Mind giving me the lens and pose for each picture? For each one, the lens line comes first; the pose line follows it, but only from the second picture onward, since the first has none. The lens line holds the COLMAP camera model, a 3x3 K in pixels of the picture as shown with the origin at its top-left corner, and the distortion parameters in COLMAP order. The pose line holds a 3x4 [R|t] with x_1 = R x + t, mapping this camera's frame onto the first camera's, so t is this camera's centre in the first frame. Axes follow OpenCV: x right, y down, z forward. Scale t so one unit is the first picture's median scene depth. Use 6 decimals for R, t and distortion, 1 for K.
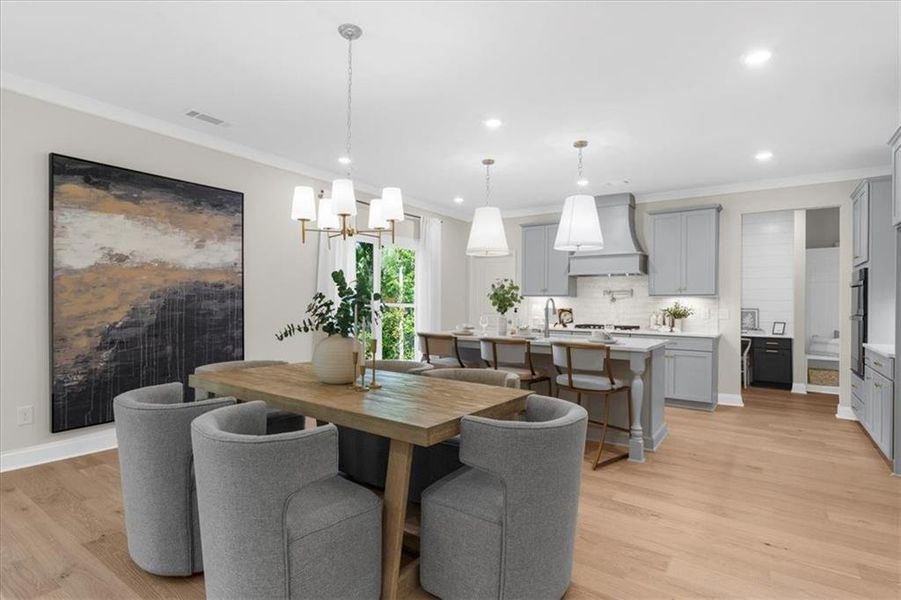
lens RADIAL K [[451.5, 0, 450.5], [0, 451.5, 300.0], [0, 0, 1]] dist [-0.003112, -0.000406]
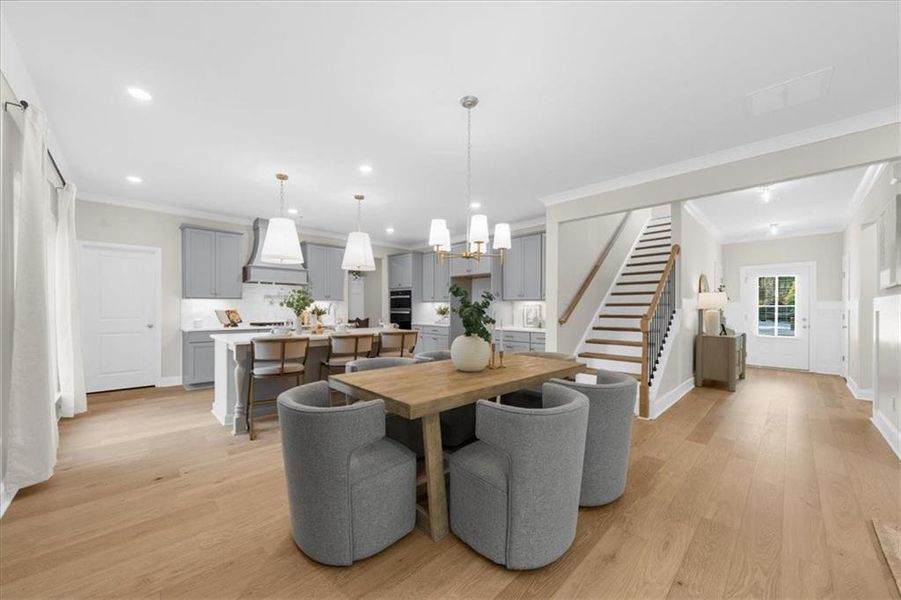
lens RADIAL K [[330.3, 0, 435.2], [0, 330.3, 307.5], [0, 0, 1]] dist [0.023816, 0.000028]
pose [[0.198239, -0.013250, 0.980064, -0.638798], [-0.009746, 0.999833, 0.015488, -0.007516], [-0.980105, -0.012622, 0.198077, 0.489447]]
